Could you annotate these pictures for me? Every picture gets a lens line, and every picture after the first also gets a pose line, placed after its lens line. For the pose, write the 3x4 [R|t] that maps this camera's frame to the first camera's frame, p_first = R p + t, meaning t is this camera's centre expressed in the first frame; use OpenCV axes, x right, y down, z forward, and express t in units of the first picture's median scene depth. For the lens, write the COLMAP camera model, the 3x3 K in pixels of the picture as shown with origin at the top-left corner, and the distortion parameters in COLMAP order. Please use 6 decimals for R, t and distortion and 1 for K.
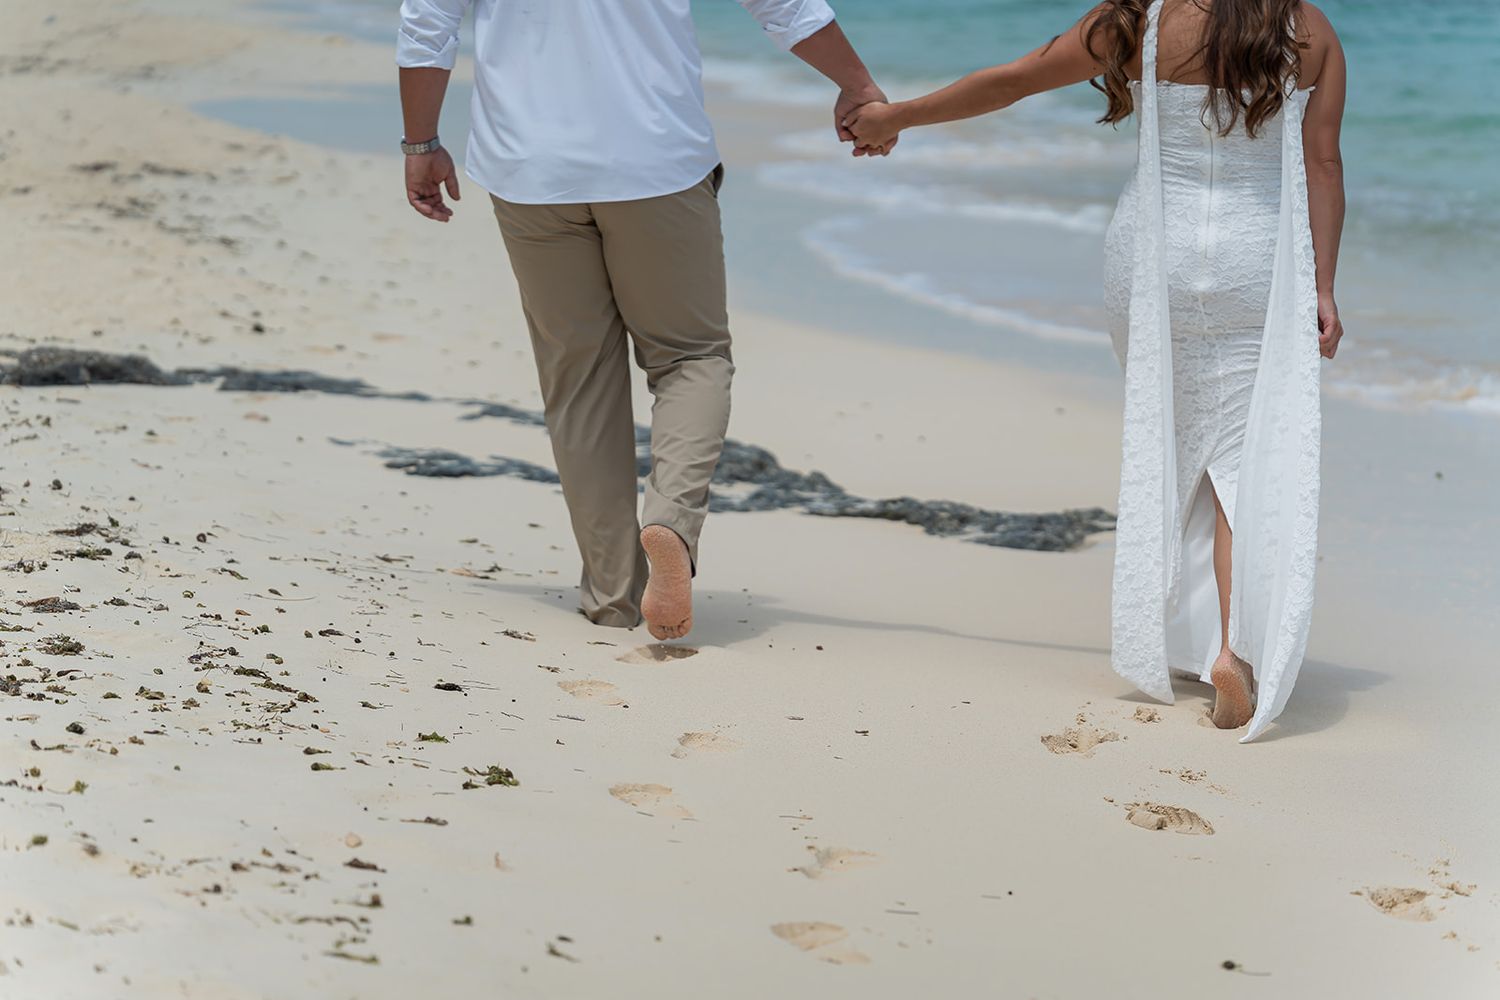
lens RADIAL K [[4573.2, 0, 749.1], [0, 4573.2, 500.1], [0, 0, 1]] dist [-0.164771, 0.000000]
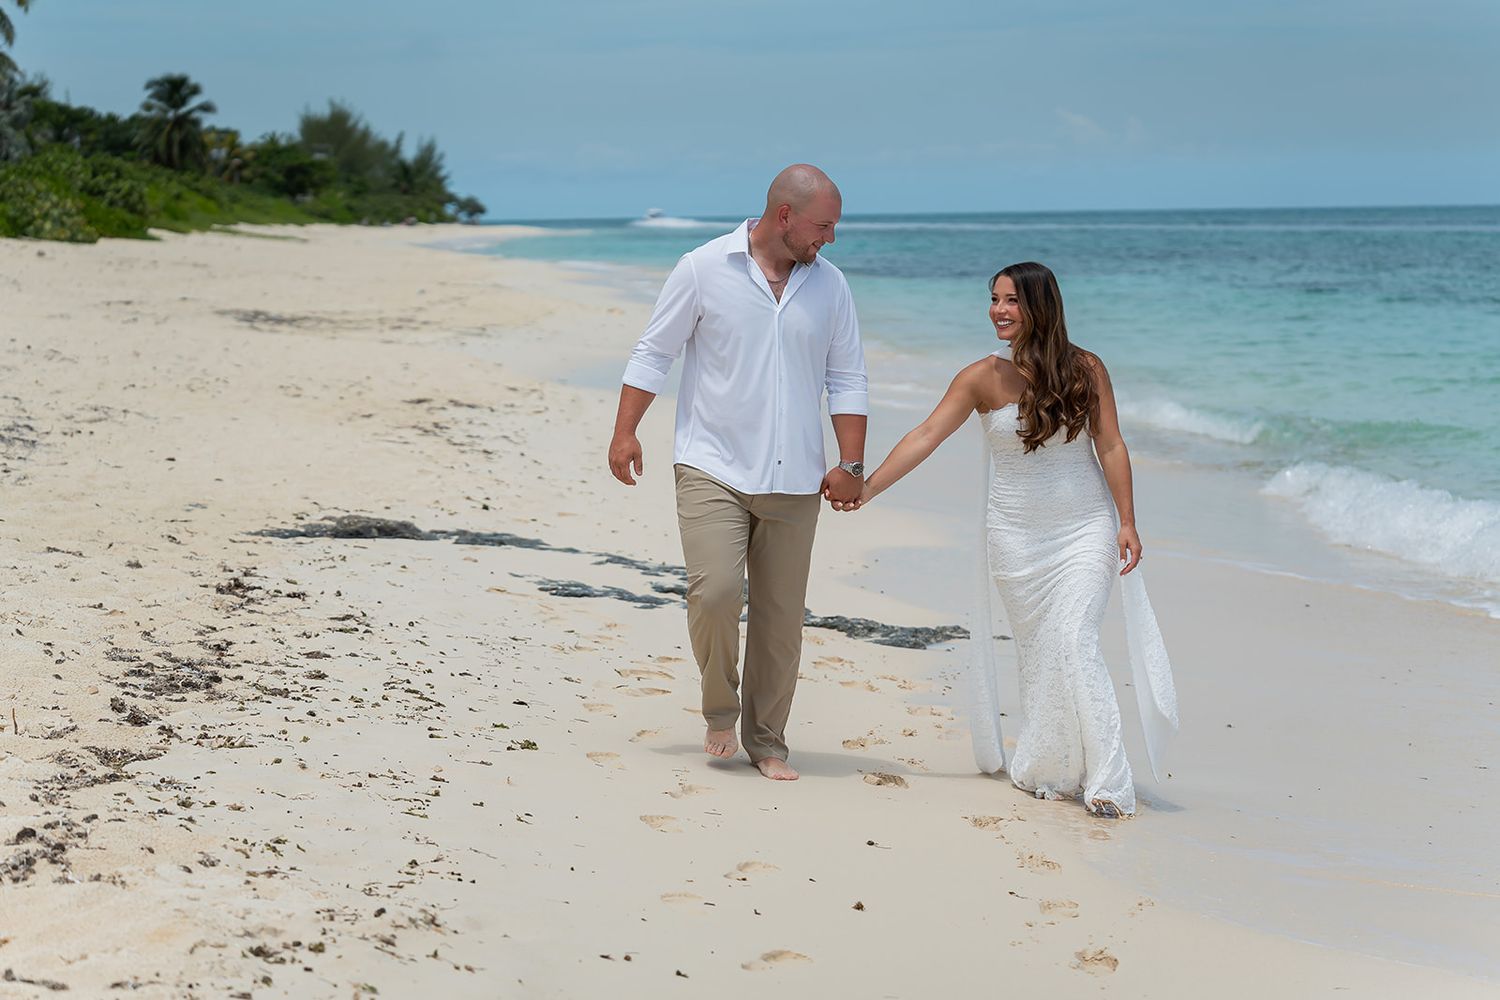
lens RADIAL K [[3174.9, 0, 750.7], [0, 3174.9, 499.2], [0, 0, 1]] dist [-0.179946, 0.000000]
pose [[0.998439, 0.024673, -0.050106, 0.059796], [-0.026704, 0.998831, -0.040281, 0.004598], [0.049054, 0.041556, 0.997931, -0.195234]]
